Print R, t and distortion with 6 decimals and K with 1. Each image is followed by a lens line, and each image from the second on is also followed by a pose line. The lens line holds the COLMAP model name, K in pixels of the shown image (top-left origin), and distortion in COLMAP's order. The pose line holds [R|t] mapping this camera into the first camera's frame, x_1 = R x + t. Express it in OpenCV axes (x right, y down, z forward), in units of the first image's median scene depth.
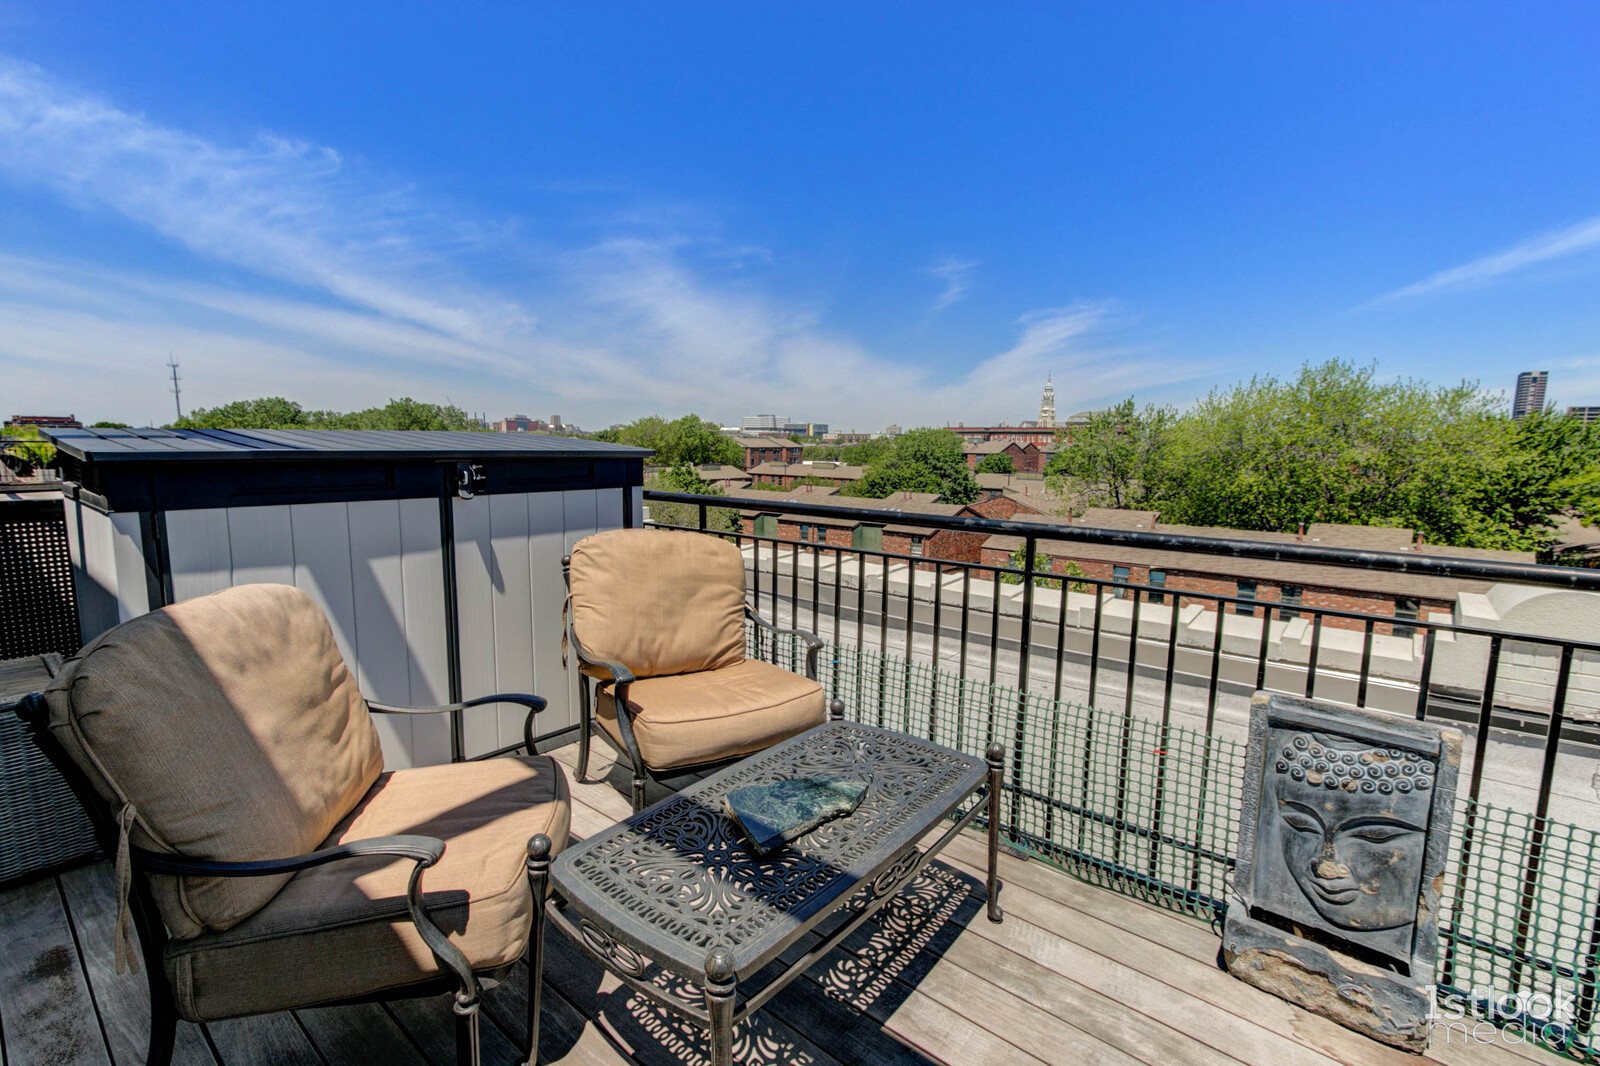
lens RADIAL K [[733.4, 0, 789.7], [0, 733.4, 535.6], [0, 0, 1]] dist [-0.009243, 0.004283]
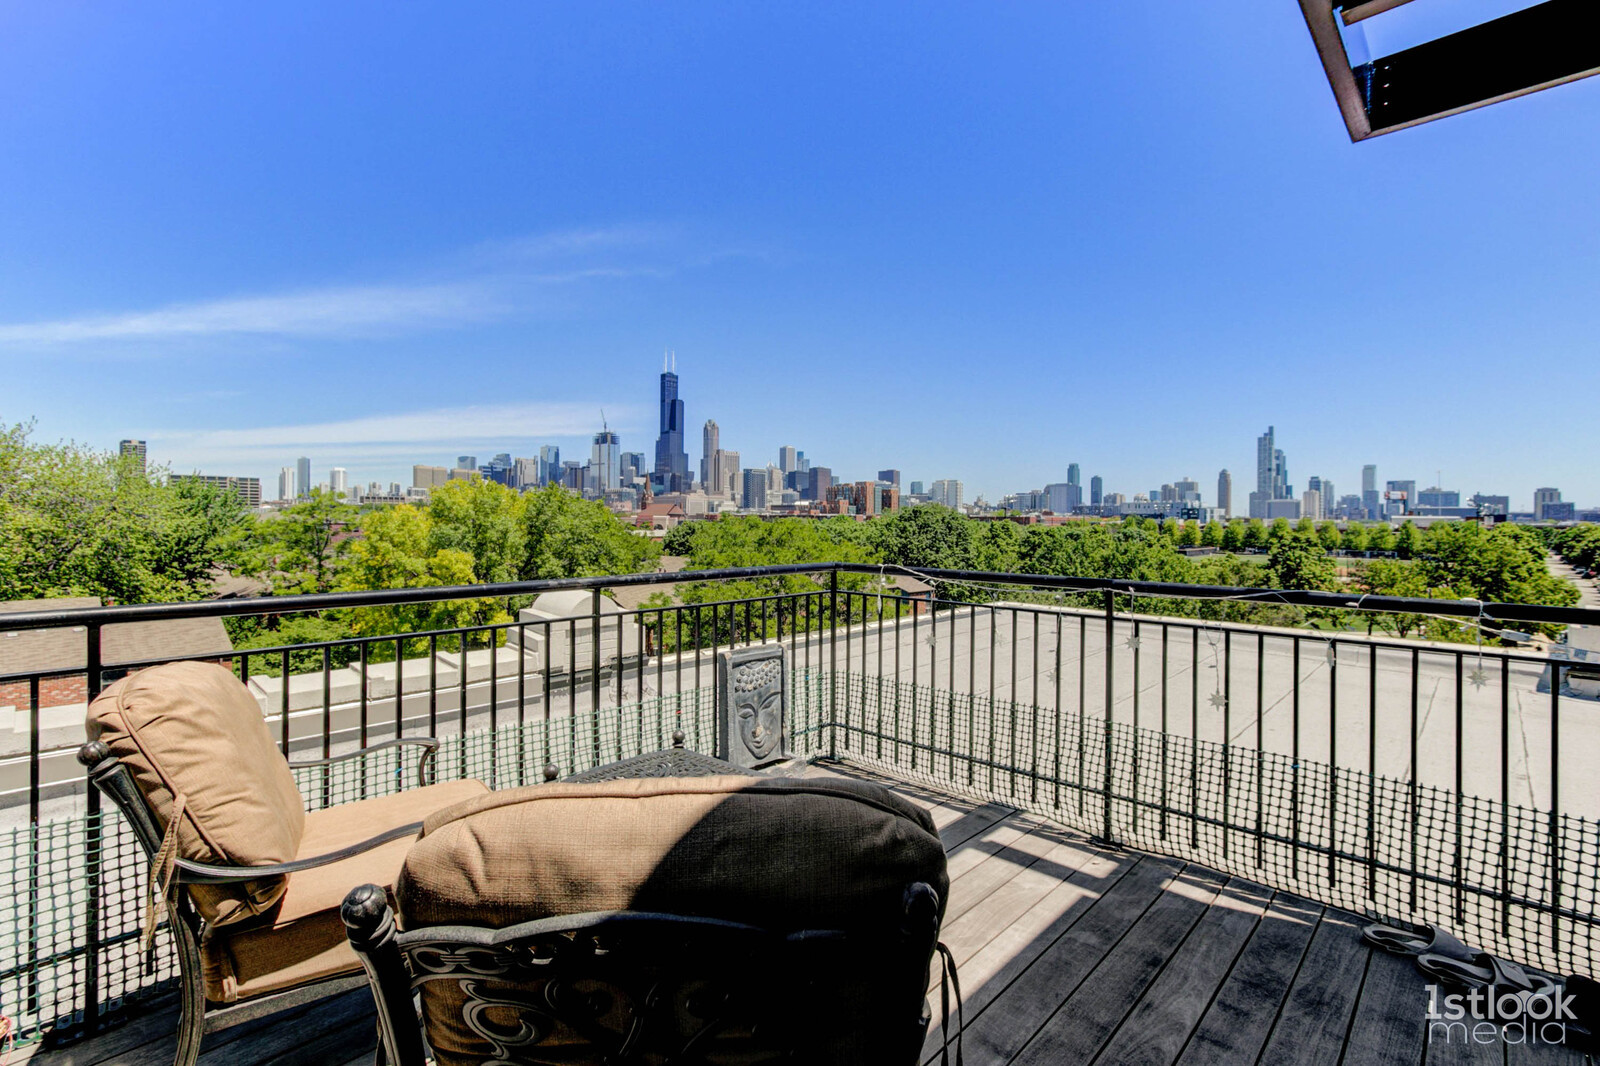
lens RADIAL K [[733.4, 0, 800.8], [0, 733.4, 525.7], [0, 0, 1]] dist [-0.009243, 0.004283]
pose [[0.018077, -0.025706, 0.999506, -1.251376], [0.123164, 0.992113, 0.023288, -0.131963], [-0.992222, 0.122682, 0.021101, 0.777443]]
